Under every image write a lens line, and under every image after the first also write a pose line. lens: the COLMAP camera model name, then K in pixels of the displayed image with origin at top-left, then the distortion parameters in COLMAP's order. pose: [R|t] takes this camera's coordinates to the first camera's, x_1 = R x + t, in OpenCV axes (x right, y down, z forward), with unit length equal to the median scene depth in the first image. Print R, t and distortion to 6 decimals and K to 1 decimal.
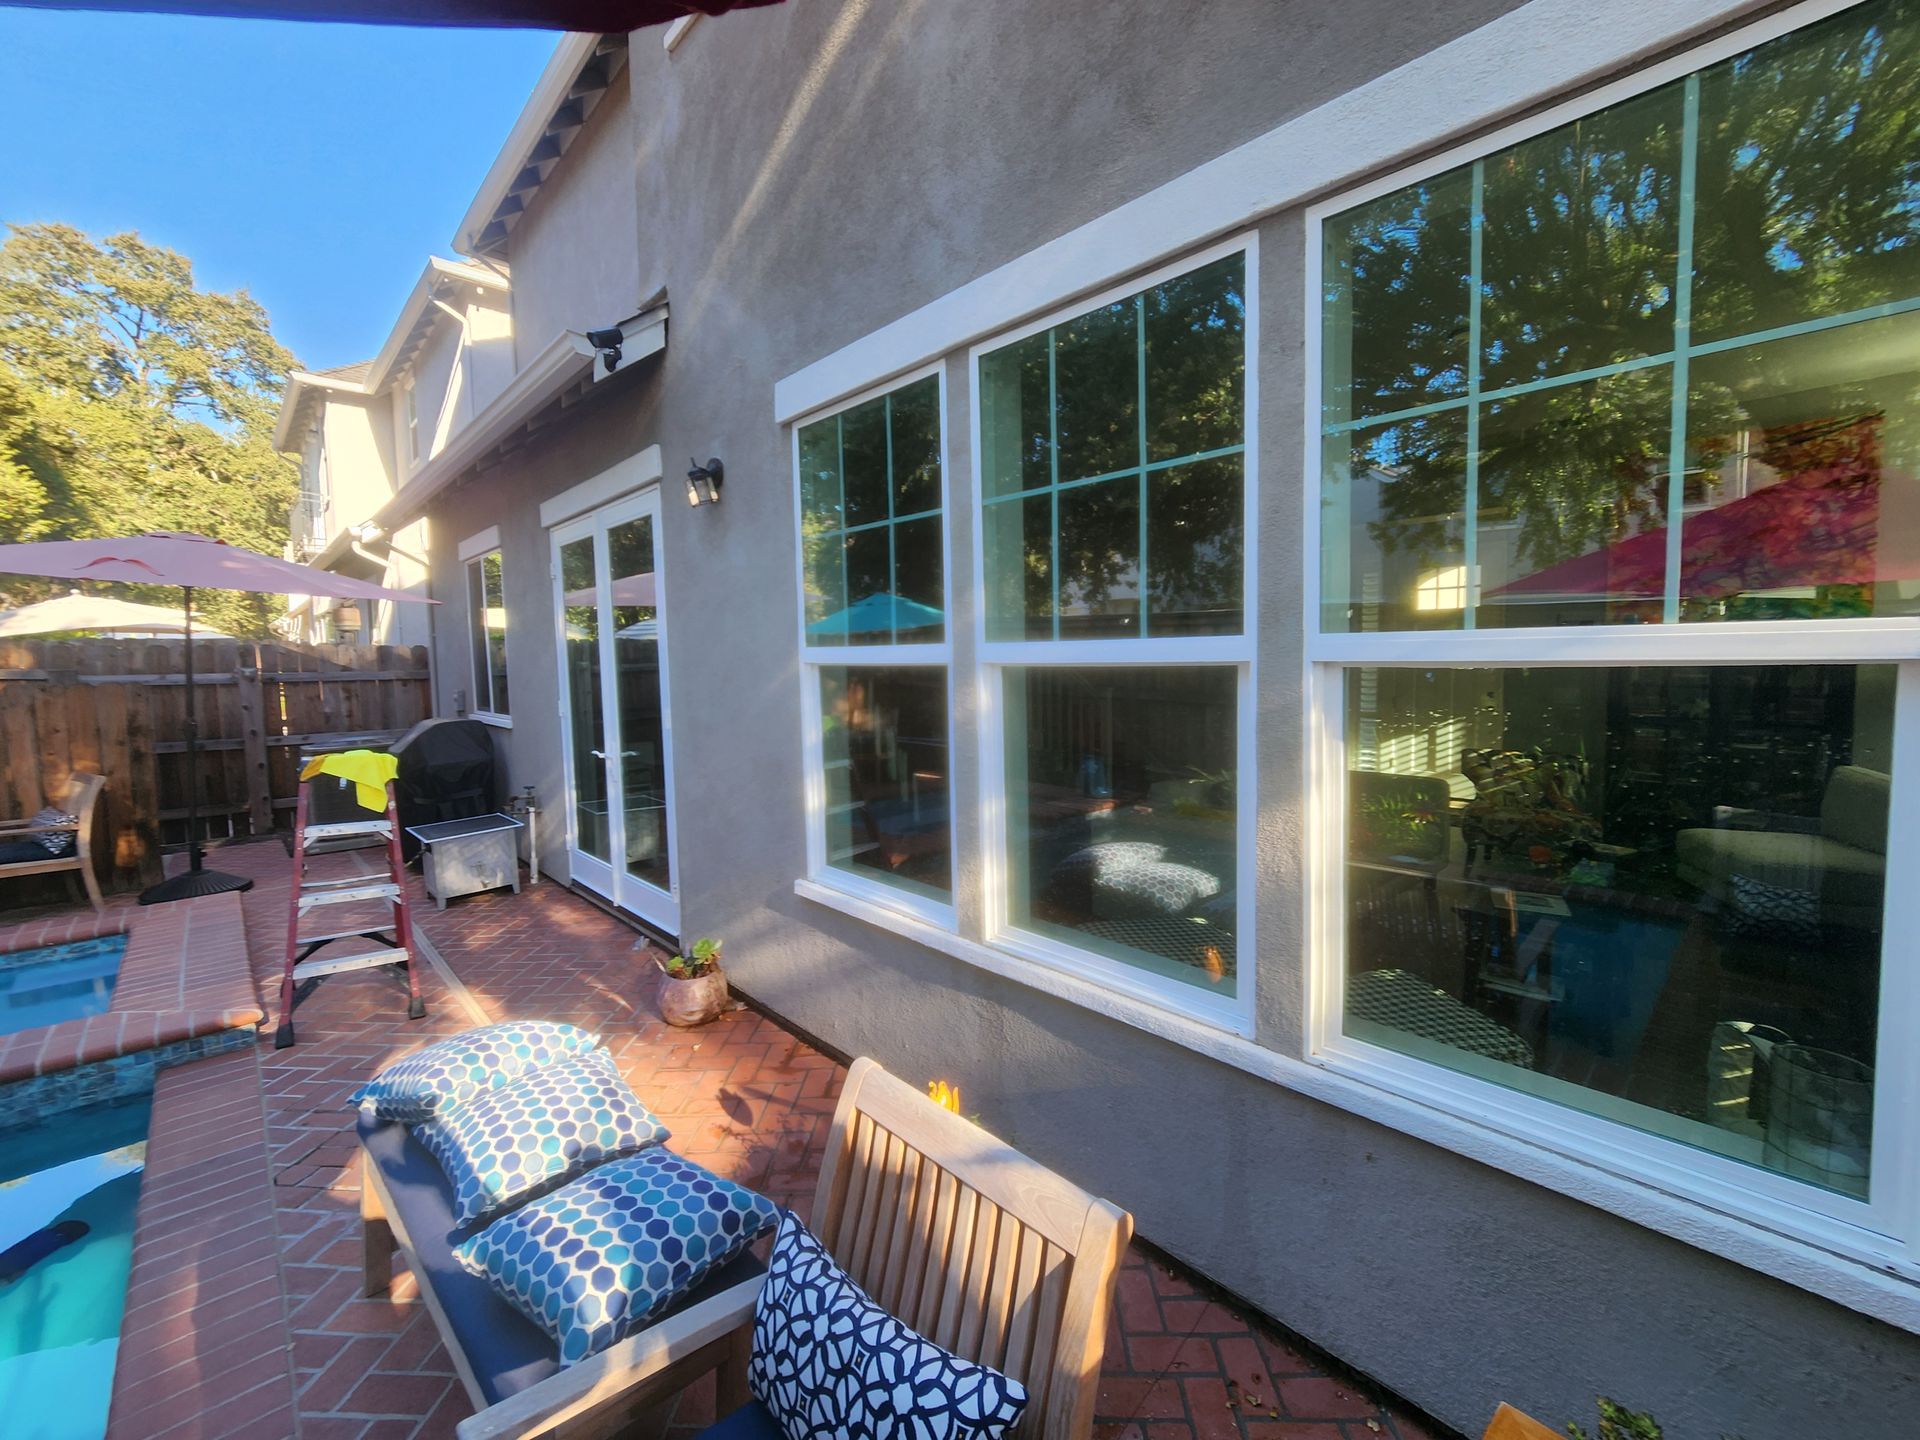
lens RADIAL K [[788.0, 0, 960.0], [0, 788.0, 720.0], [0, 0, 1]] dist [0.020655, 0.000471]
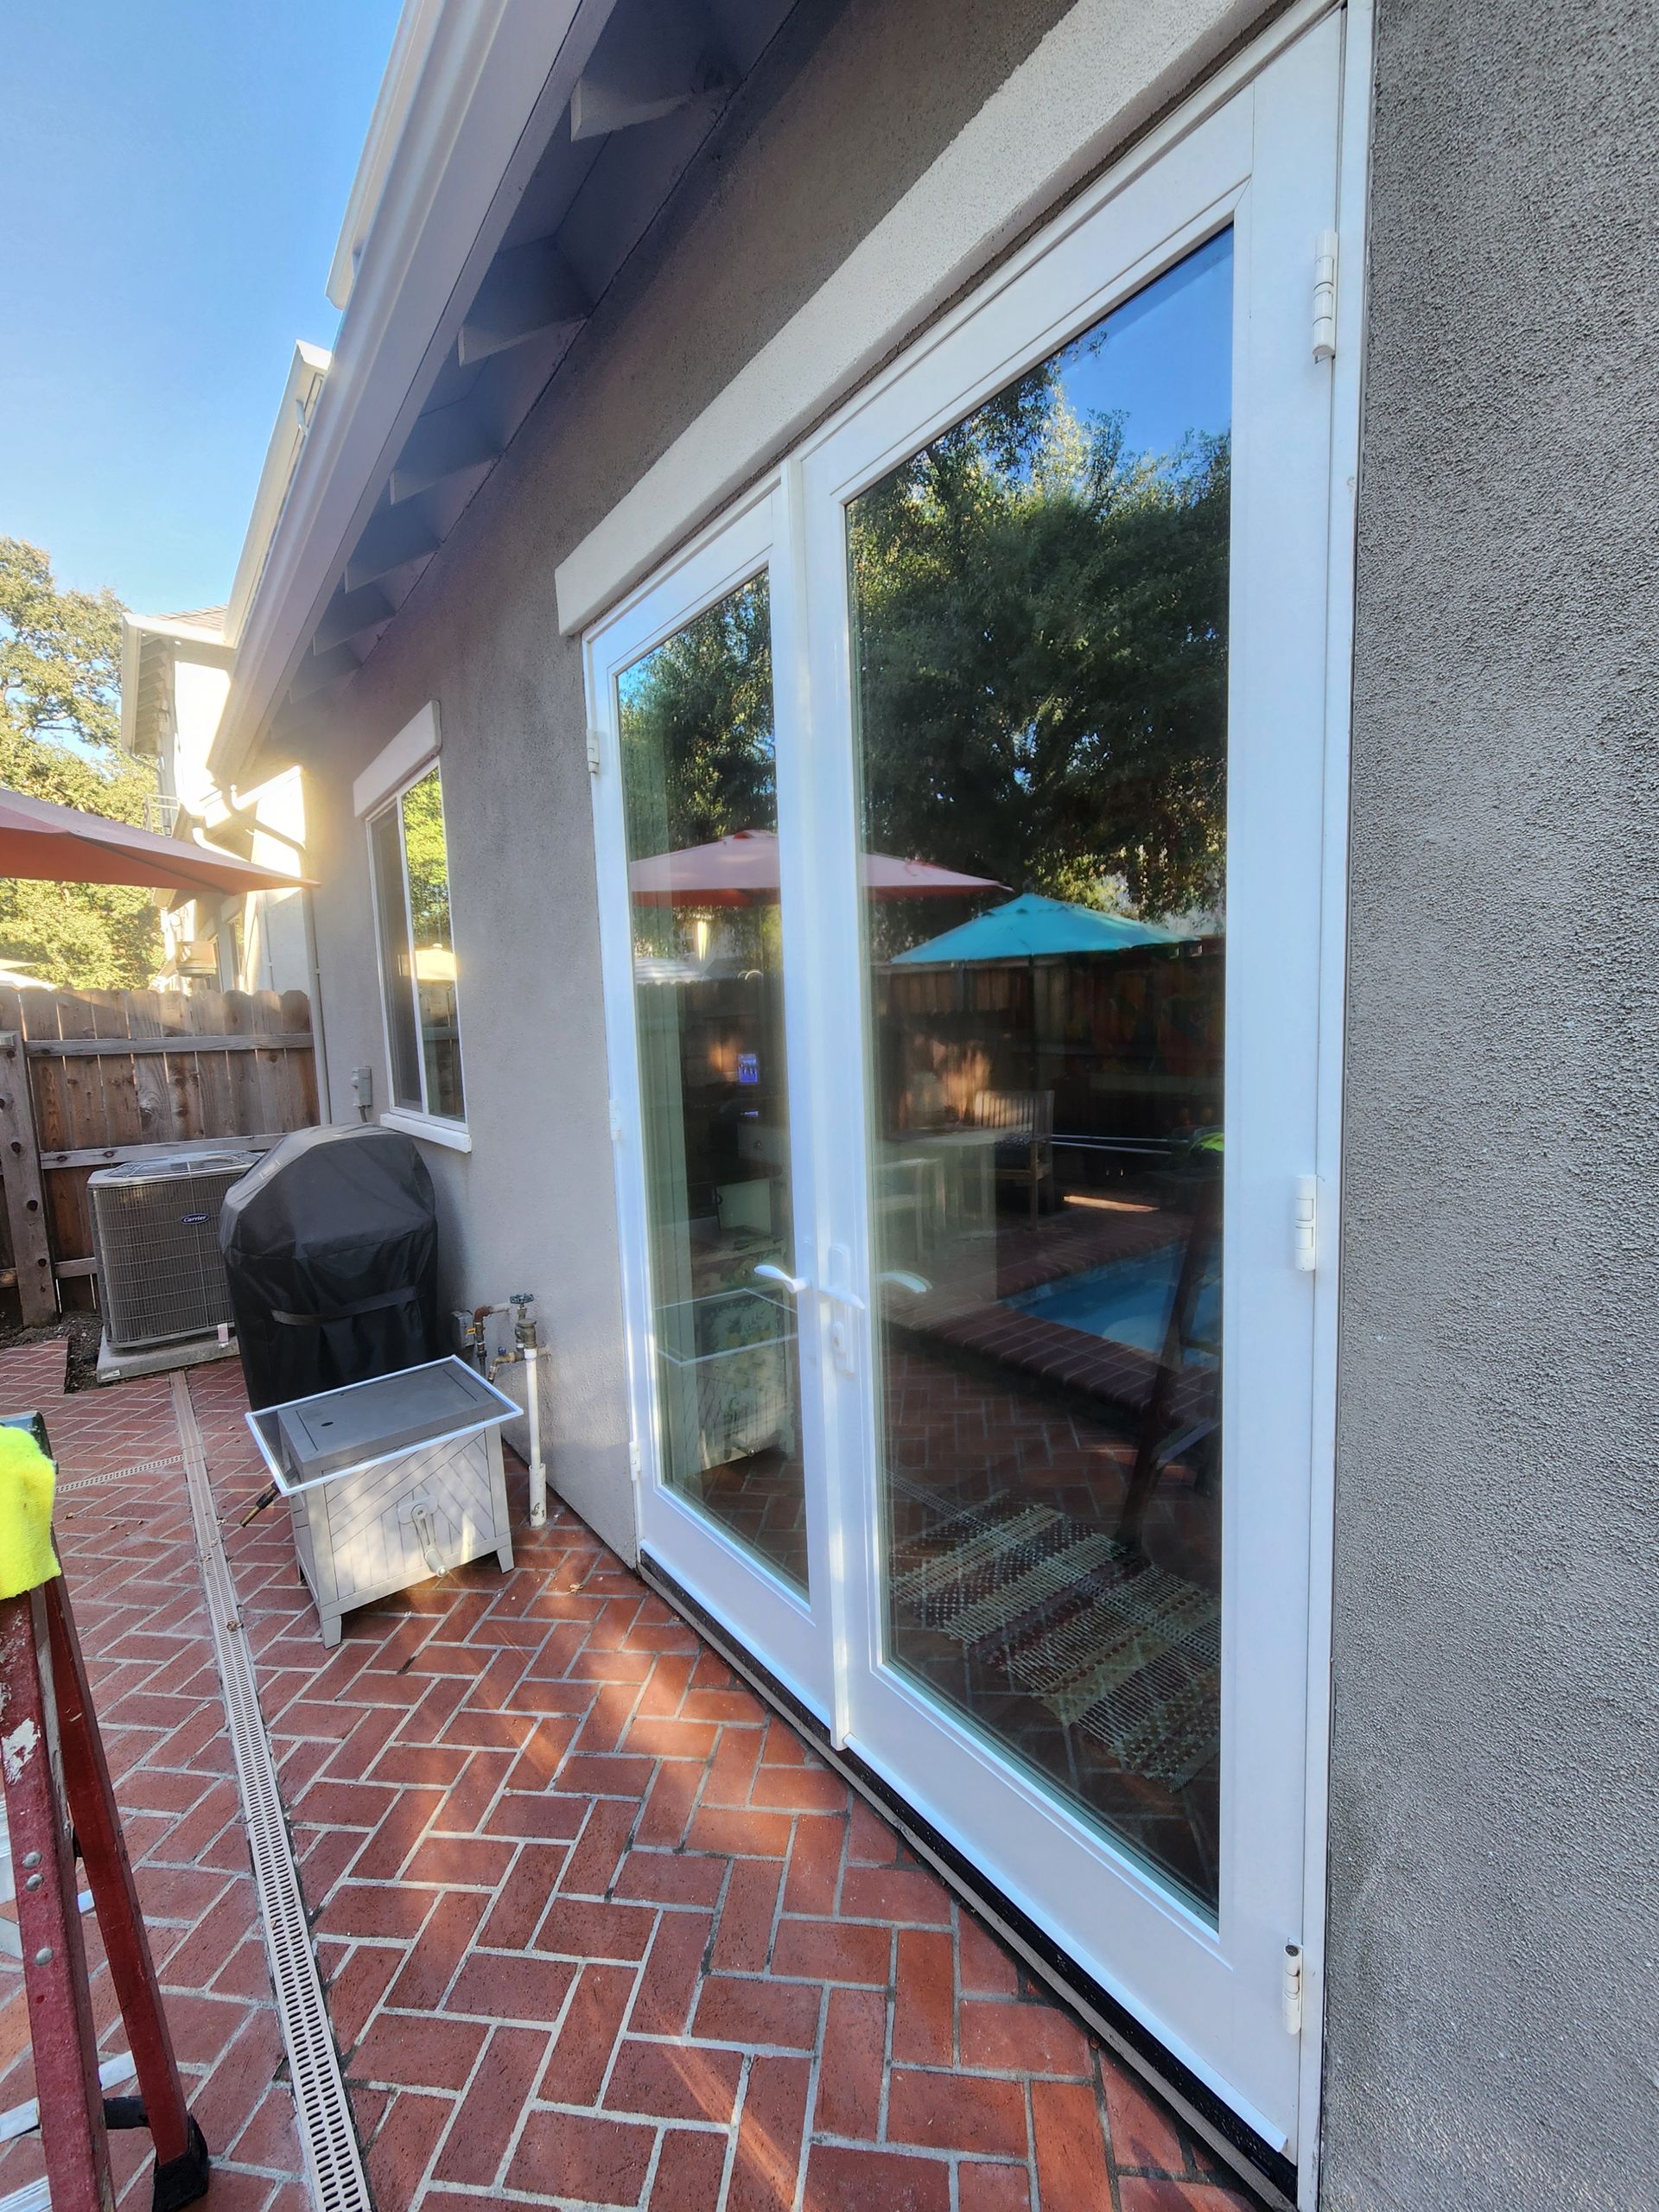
lens RADIAL K [[900.1, 0, 834.2], [0, 900.1, 1128.7], [0, 0, 1]] dist [0.018975, -0.004239]
pose [[0.996567, -0.002063, -0.082760, -0.229592], [0.005349, 0.999205, 0.039505, -0.016693], [0.082613, -0.039812, 0.995786, 0.365364]]
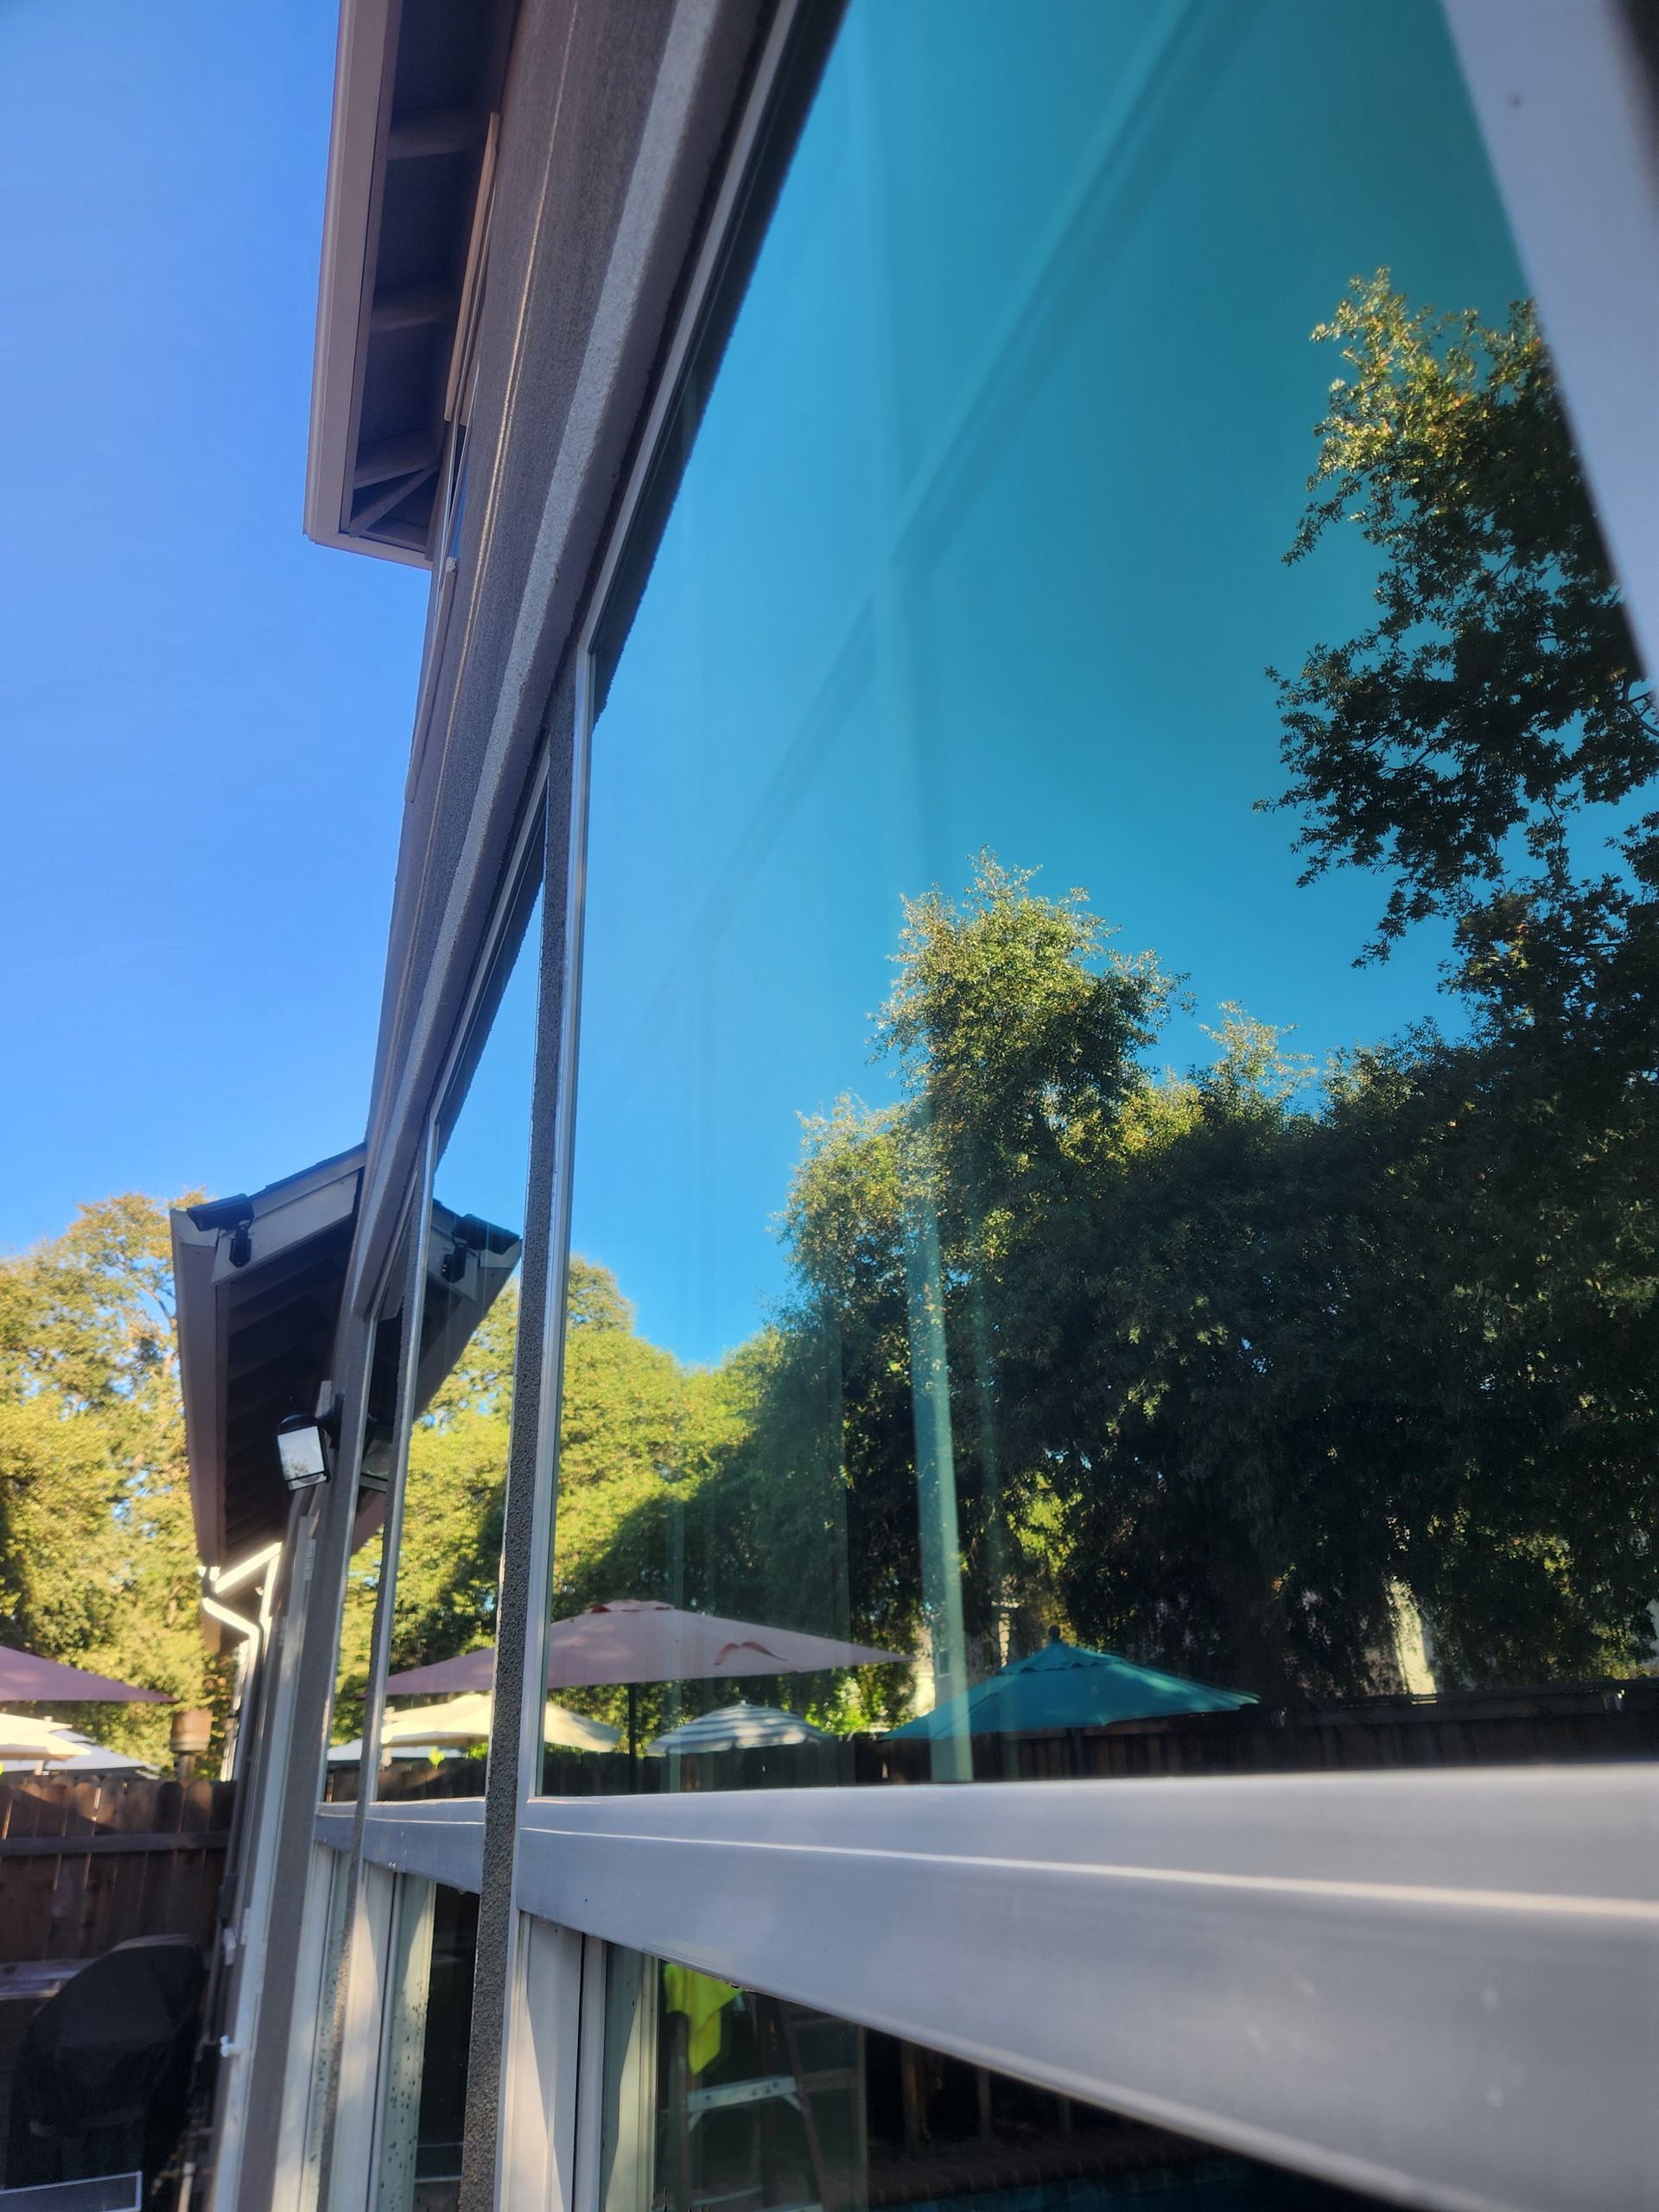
lens RADIAL K [[1547.5, 0, 829.5], [0, 1547.5, 1106.0], [0, 0, 1]] dist [0.003063, -0.006871]
pose [[0.920352, -0.165092, -0.354537, 0.154212], [-0.022086, 0.883147, -0.468577, -0.014410], [0.390467, 0.439086, 0.809159, 0.096526]]
